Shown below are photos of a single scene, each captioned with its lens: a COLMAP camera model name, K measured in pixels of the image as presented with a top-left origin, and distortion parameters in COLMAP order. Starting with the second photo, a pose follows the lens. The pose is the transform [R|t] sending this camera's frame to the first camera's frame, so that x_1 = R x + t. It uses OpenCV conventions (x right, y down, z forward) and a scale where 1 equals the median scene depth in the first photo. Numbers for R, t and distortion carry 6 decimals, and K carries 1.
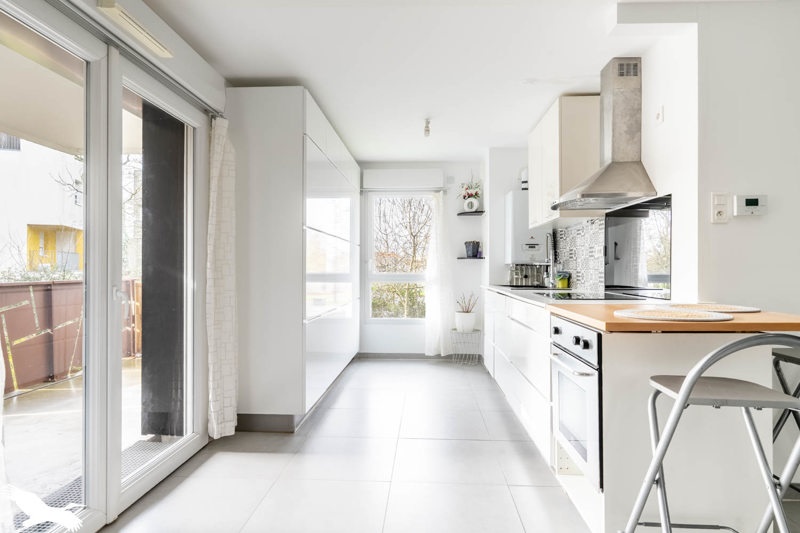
lens RADIAL K [[458.9, 0, 399.1], [0, 458.9, 266.6], [0, 0, 1]] dist [0.015408, -0.000132]
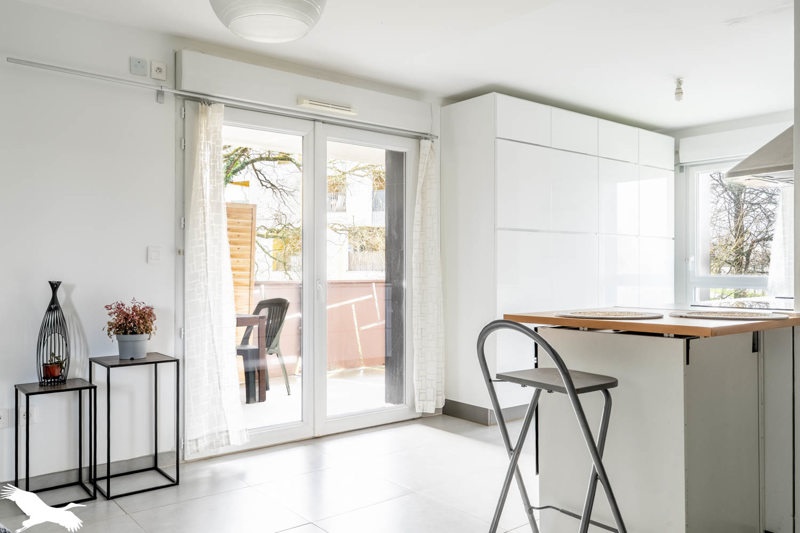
lens RADIAL K [[656.4, 0, 397.8], [0, 656.4, 263.2], [0, 0, 1]] dist [0.019116, 0.006111]
pose [[0.668716, -0.006541, -0.743489, 0.439099], [0.002929, 0.999977, -0.006163, 0.001002], [0.743512, 0.001943, 0.668720, -0.087735]]
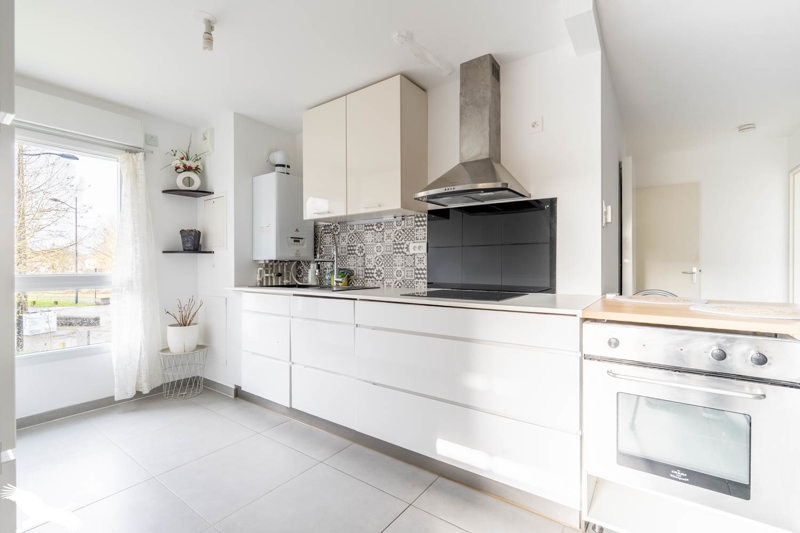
lens RADIAL K [[359.8, 0, 398.9], [0, 359.8, 268.8], [0, 0, 1]] dist [-0.001539, -0.000013]
pose [[0.543499, -0.015318, 0.839270, -0.156272], [0.000792, 0.999842, 0.017736, -0.001380], [-0.839409, -0.008975, 0.543426, 0.401394]]
